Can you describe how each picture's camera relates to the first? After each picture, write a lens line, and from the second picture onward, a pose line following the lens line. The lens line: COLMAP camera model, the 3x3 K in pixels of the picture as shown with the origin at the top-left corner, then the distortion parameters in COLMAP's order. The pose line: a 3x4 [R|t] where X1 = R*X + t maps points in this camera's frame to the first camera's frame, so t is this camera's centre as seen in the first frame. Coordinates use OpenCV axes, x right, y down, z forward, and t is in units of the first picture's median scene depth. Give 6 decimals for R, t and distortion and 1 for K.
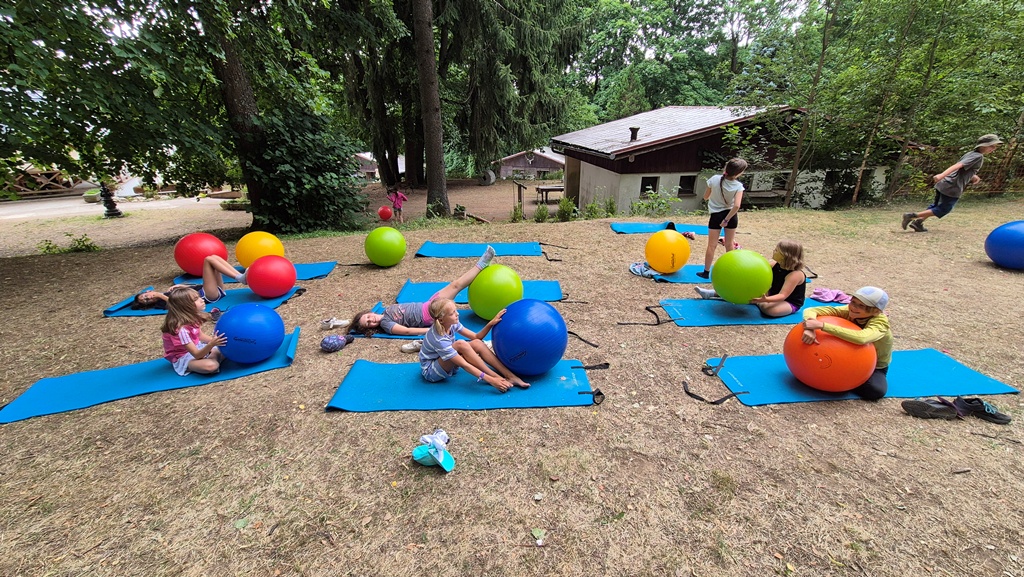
lens RADIAL K [[415.0, 0, 512.0], [0, 415.0, 288.5], [0, 0, 1]] dist [-0.001658, 0.000388]
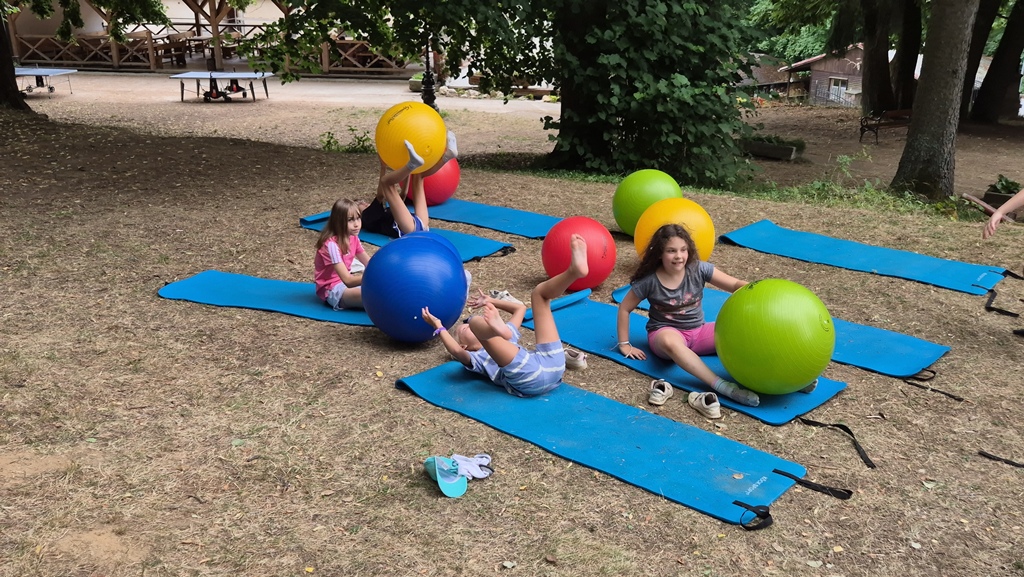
lens RADIAL K [[878.7, 0, 484.2], [0, 878.7, 332.7], [0, 0, 1]] dist [0.052892, -0.006942]
pose [[0.740410, 0.265277, -0.617593, 0.316542], [-0.263914, 0.959771, 0.095857, 0.007200], [0.618177, 0.092018, 0.780634, -0.065248]]
